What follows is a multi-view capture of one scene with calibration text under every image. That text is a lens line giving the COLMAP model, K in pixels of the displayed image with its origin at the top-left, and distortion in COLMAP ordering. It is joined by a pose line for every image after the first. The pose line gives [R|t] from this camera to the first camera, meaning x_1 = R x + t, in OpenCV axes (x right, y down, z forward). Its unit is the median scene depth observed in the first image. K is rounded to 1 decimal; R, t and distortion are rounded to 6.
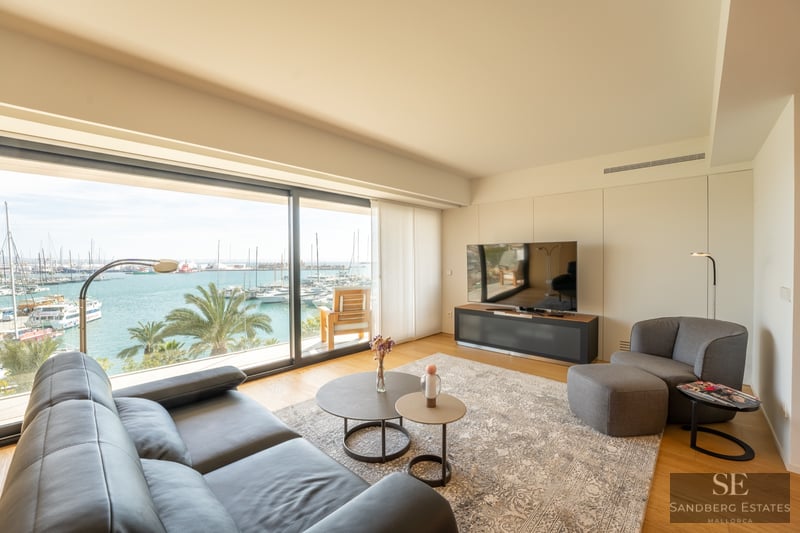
lens RADIAL K [[331.6, 0, 394.9], [0, 331.6, 262.6], [0, 0, 1]] dist [-0.022935, 0.000439]
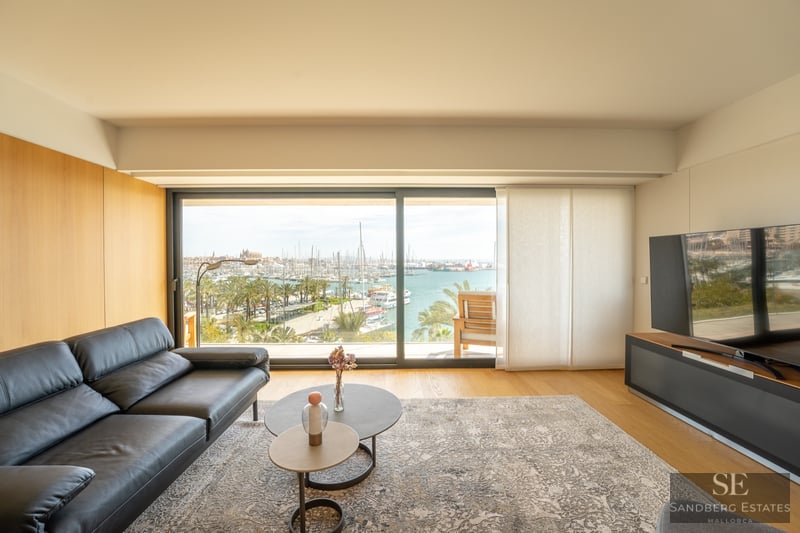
lens RADIAL K [[331.6, 0, 403.8], [0, 331.6, 263.4], [0, 0, 1]] dist [-0.022935, 0.000439]
pose [[0.701910, 0.008803, -0.712211, 0.099631], [-0.006714, 0.999961, 0.005743, -0.001169], [0.712234, 0.000751, 0.701941, 0.071445]]
